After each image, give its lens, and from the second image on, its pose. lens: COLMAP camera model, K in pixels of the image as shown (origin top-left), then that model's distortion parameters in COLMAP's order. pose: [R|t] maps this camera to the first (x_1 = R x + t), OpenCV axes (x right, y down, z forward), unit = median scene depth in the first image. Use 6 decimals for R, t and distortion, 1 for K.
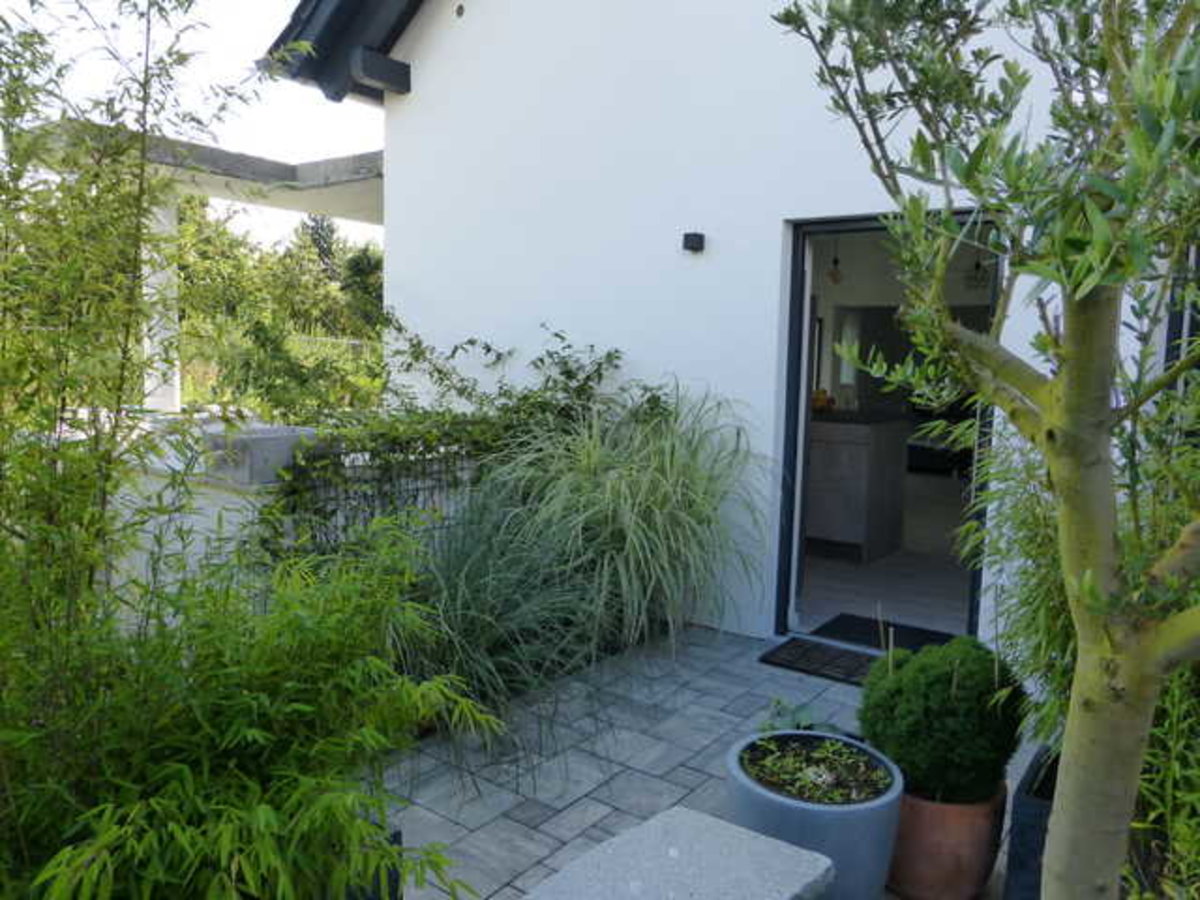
lens RADIAL K [[894.7, 0, 571.8], [0, 894.7, 452.4], [0, 0, 1]] dist [-0.112042, 0.145612]
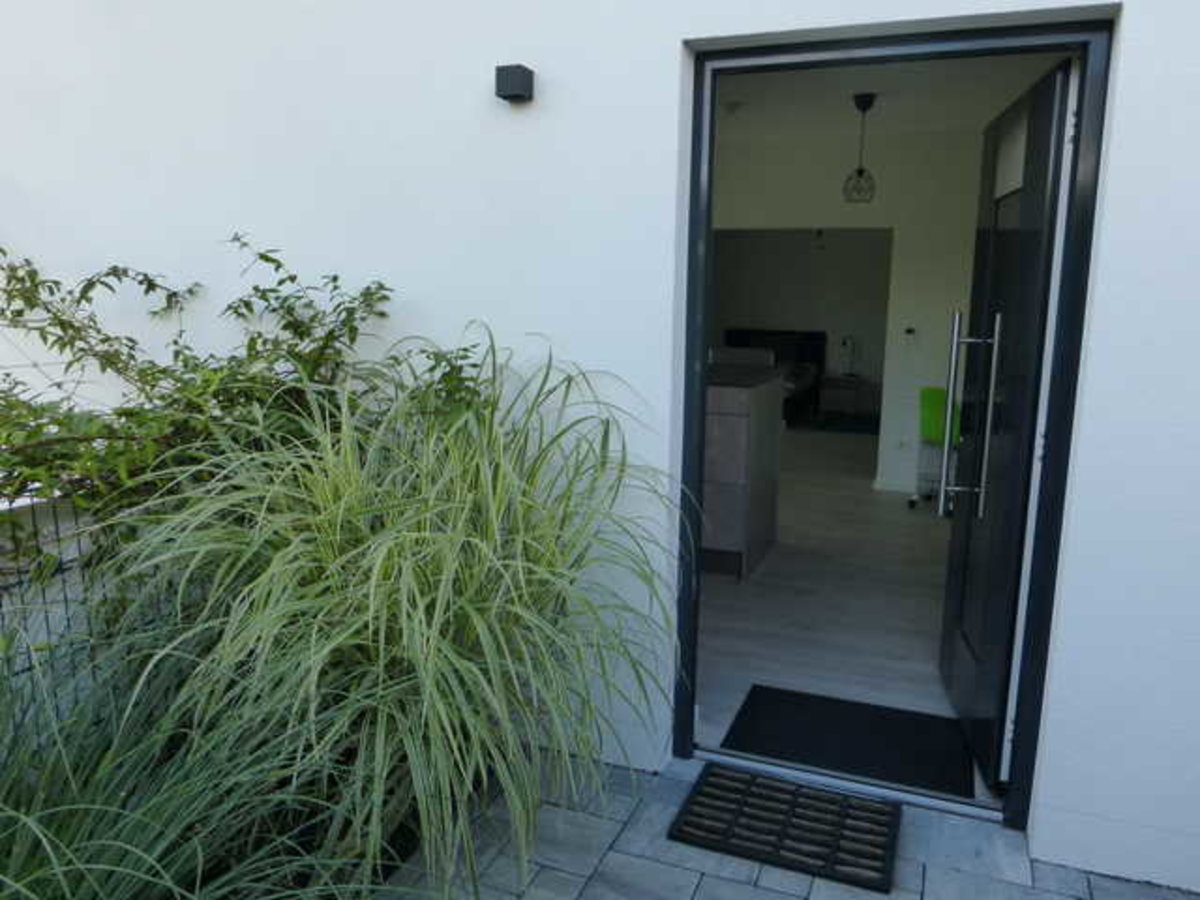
lens RADIAL K [[880.3, 0, 597.5], [0, 880.3, 455.9], [0, 0, 1]] dist [-0.074667, 0.135887]
pose [[0.961078, -0.057094, 0.270314, 0.026697], [0.035976, 0.995946, 0.082446, -0.048136], [-0.273926, -0.069513, 0.959235, 0.430164]]
